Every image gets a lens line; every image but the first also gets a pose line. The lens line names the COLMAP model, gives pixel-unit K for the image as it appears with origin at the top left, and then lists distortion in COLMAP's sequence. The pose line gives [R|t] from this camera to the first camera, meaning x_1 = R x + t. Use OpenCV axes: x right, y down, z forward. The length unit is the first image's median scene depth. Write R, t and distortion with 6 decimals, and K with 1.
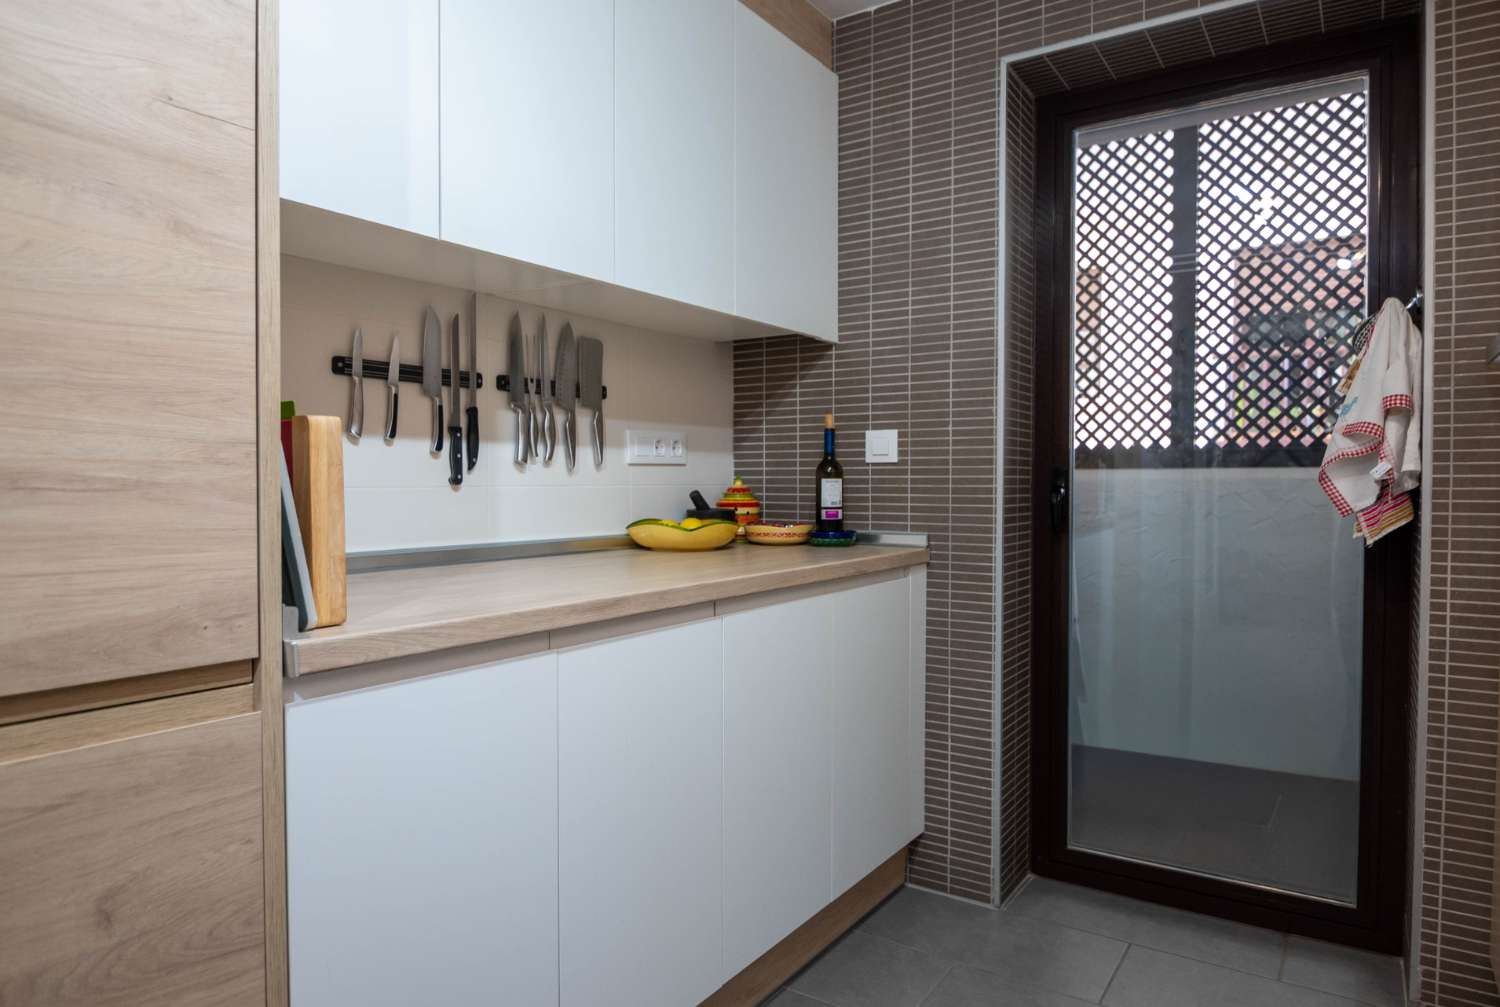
lens RADIAL K [[928.2, 0, 750.0], [0, 928.2, 503.5], [0, 0, 1]] dist [0.003051, -0.017768]
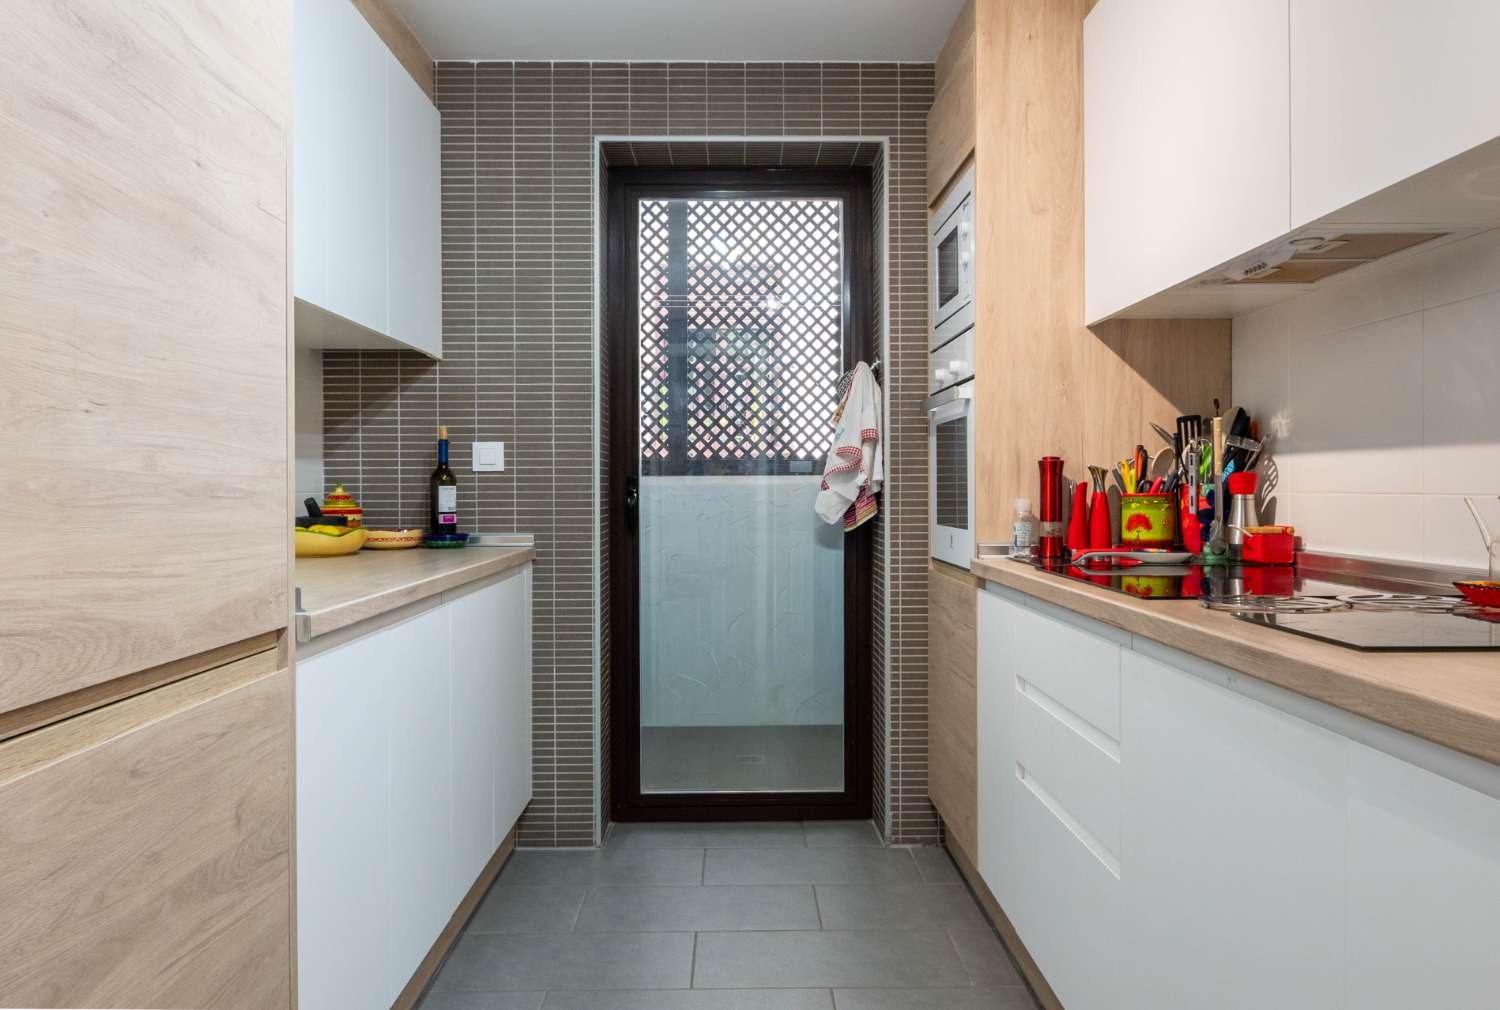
lens RADIAL K [[1098.9, 0, 749.2], [0, 1098.9, 494.7], [0, 0, 1]] dist [-0.000937, -0.000269]
pose [[0.822102, -0.007062, 0.569297, -0.354150], [0.016462, 0.999800, -0.011371, 0.004018], [-0.569102, 0.018720, 0.822054, -0.257869]]
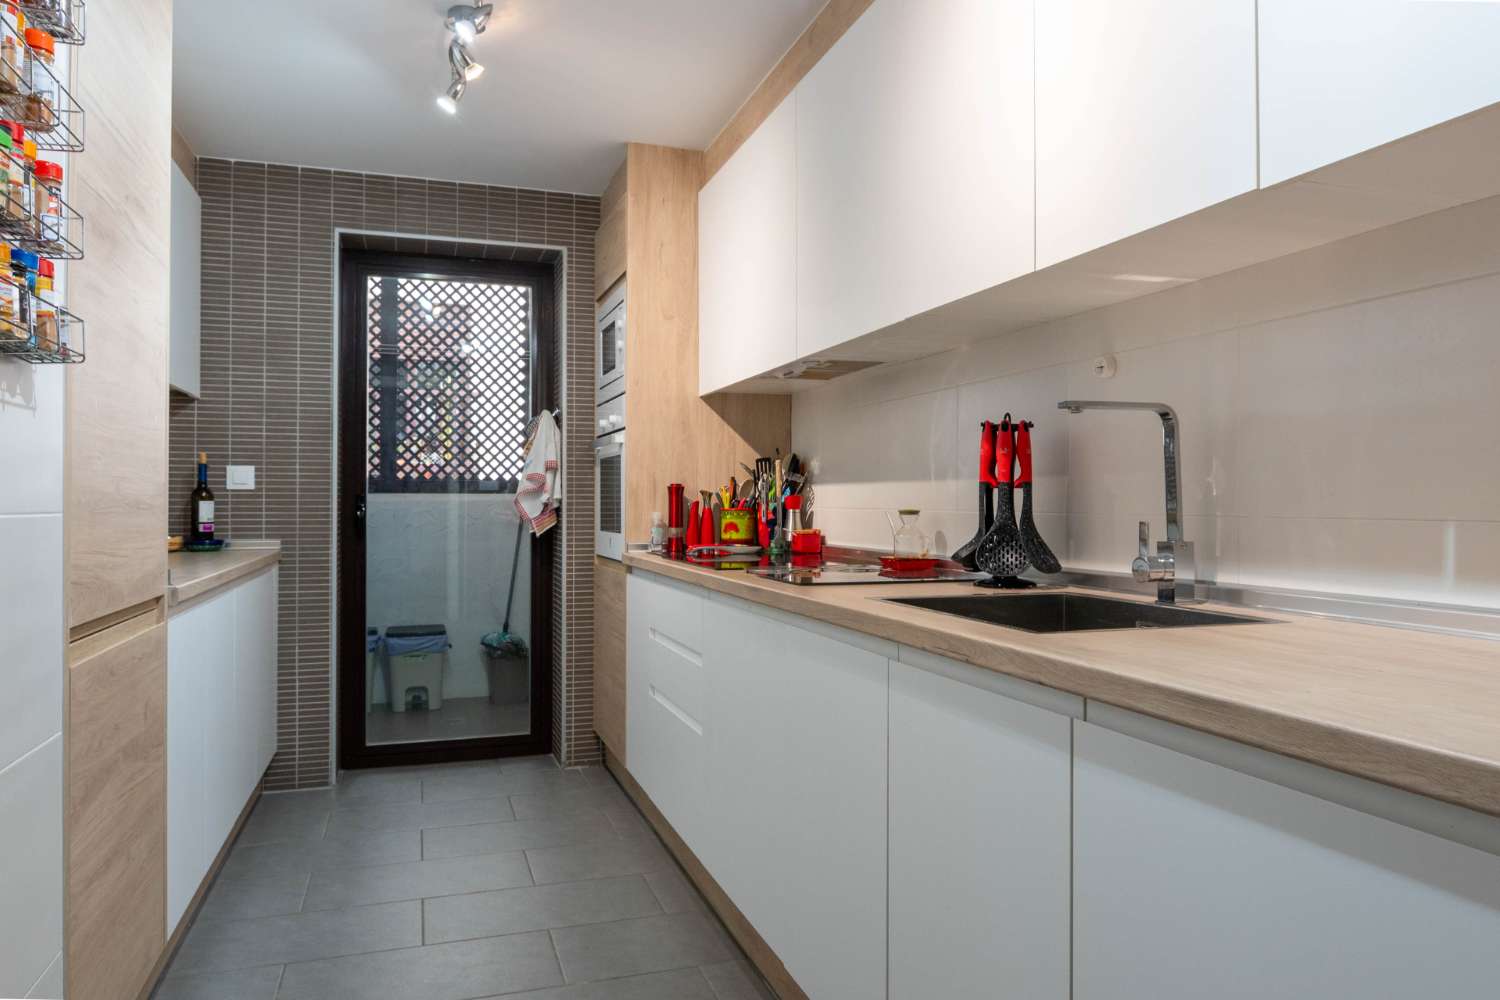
lens RADIAL K [[1019.2, 0, 749.6], [0, 1019.2, 497.1], [0, 0, 1]] dist [0.002424, -0.005115]
pose [[0.612245, 0.005040, 0.790652, -0.599737], [0.016695, 0.999674, -0.019300, 0.009279], [-0.790492, 0.025016, 0.611962, -0.527827]]
